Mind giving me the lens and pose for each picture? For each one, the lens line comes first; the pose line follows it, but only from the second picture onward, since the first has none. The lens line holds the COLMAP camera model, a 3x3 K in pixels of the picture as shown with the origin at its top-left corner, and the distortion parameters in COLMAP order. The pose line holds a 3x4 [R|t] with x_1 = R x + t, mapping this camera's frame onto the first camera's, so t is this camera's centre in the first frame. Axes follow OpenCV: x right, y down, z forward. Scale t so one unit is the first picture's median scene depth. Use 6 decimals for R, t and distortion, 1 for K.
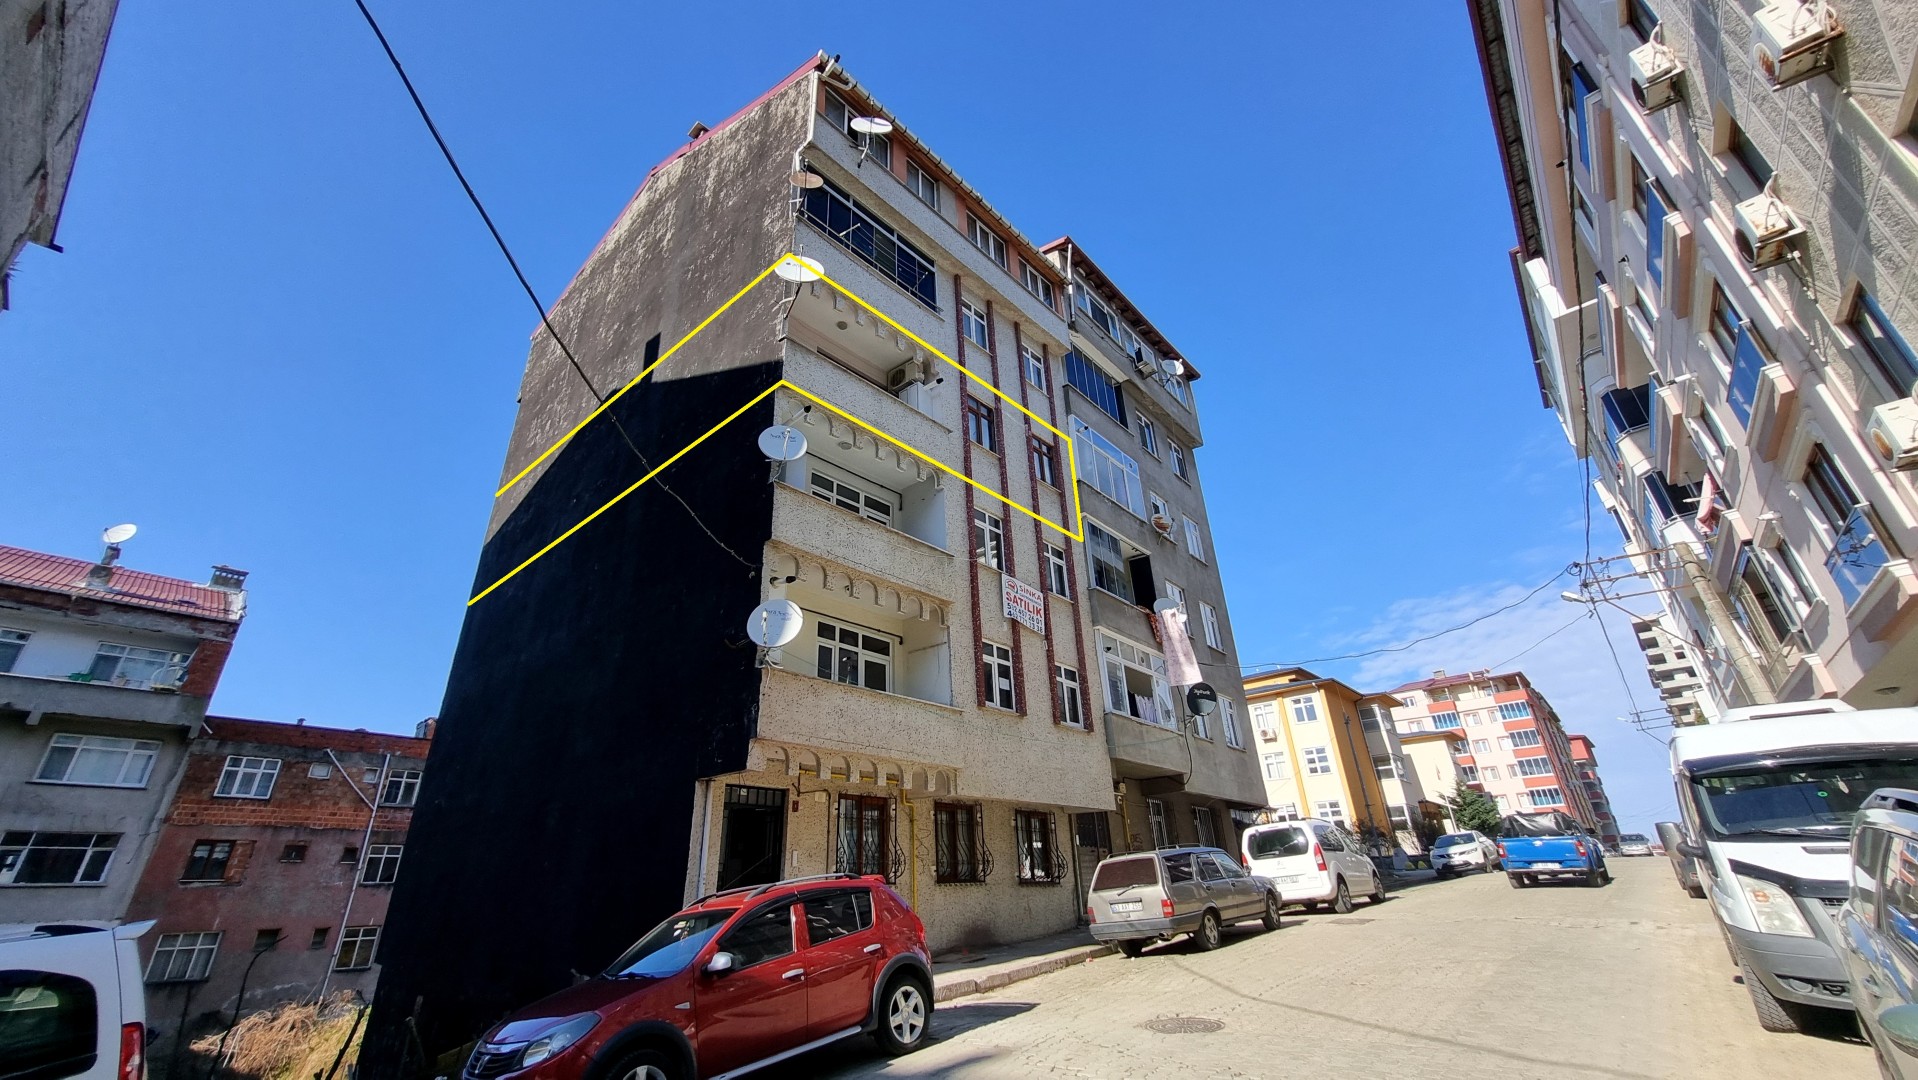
lens RADIAL K [[720.8, 0, 959.0], [0, 720.8, 540.0], [0, 0, 1]] dist [0.001301, 0.000455]
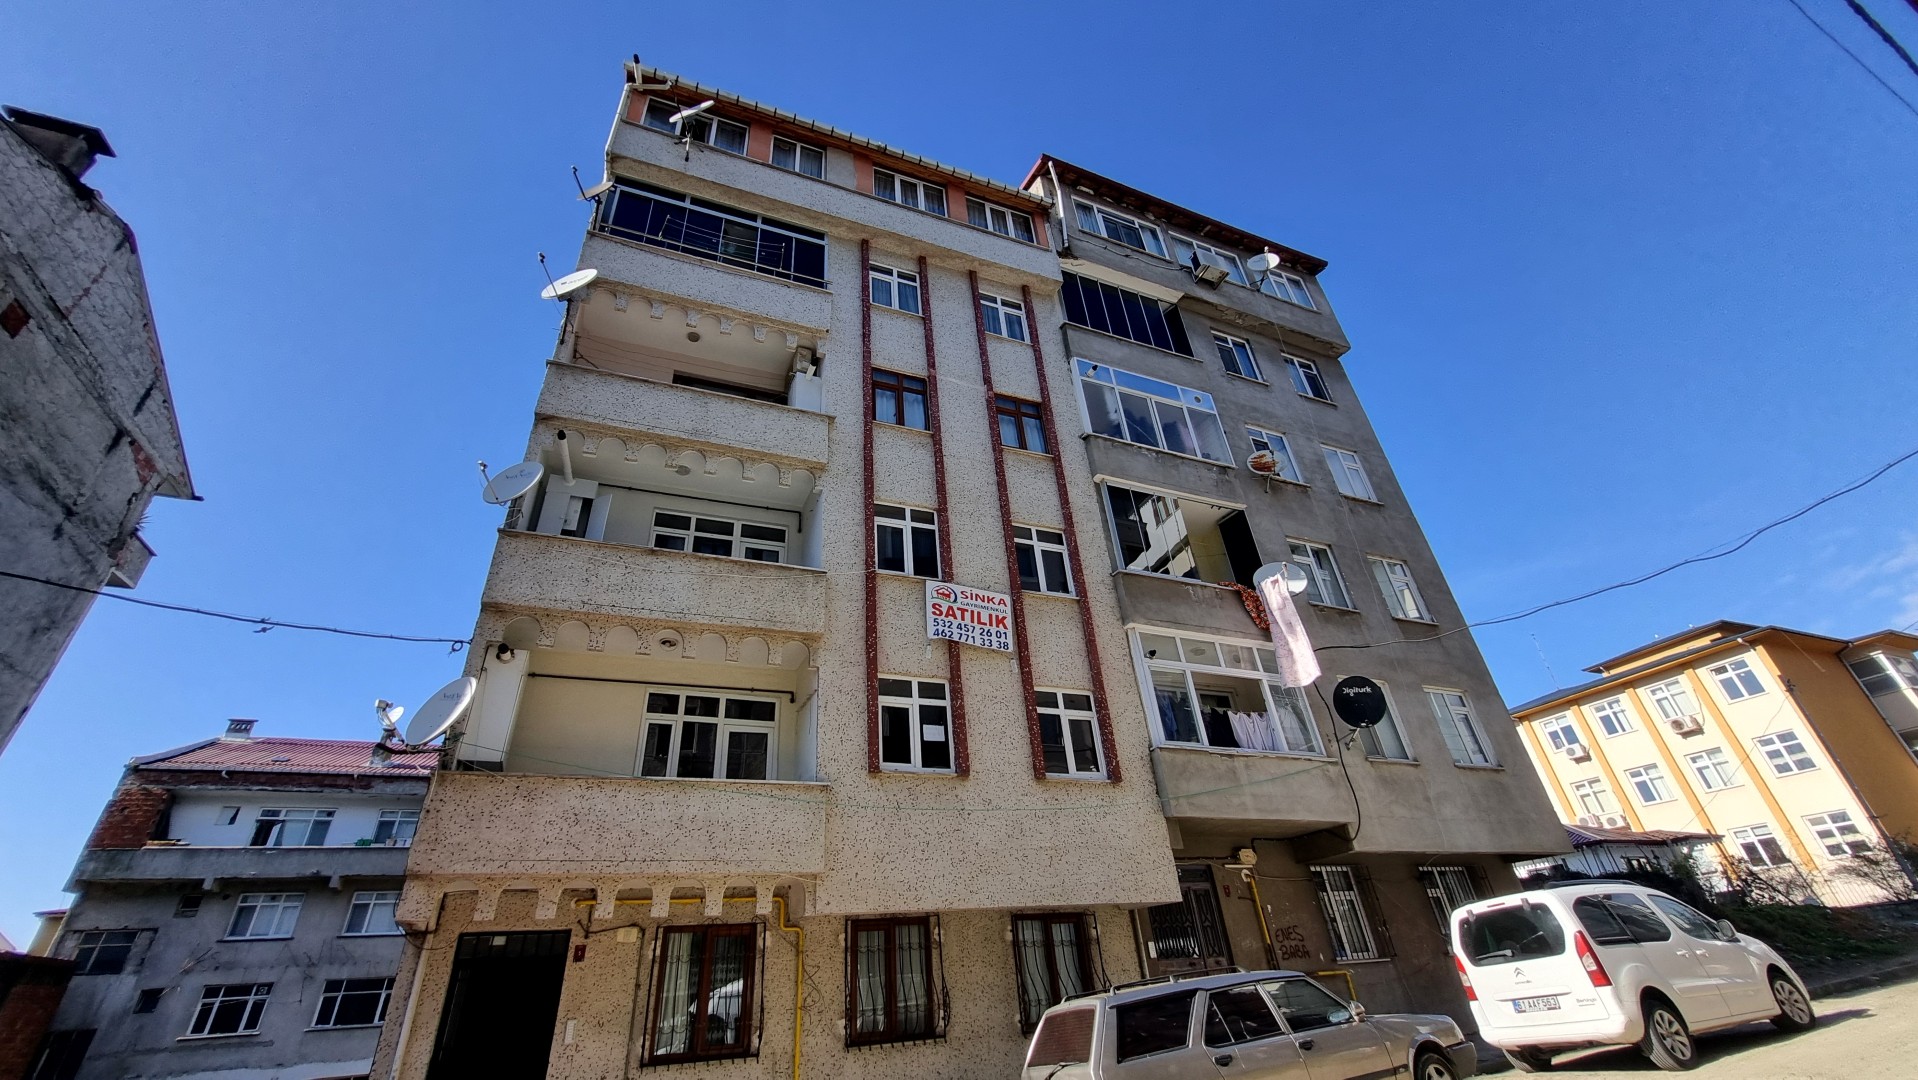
lens RADIAL K [[748.9, 0, 931.5], [0, 748.9, 530.7], [0, 0, 1]] dist [0.007025, -0.005194]
pose [[0.904524, -0.251135, -0.344626, 0.307214], [0.220996, 0.967254, -0.124818, 0.085109], [0.364687, 0.036740, 0.930405, 0.268730]]
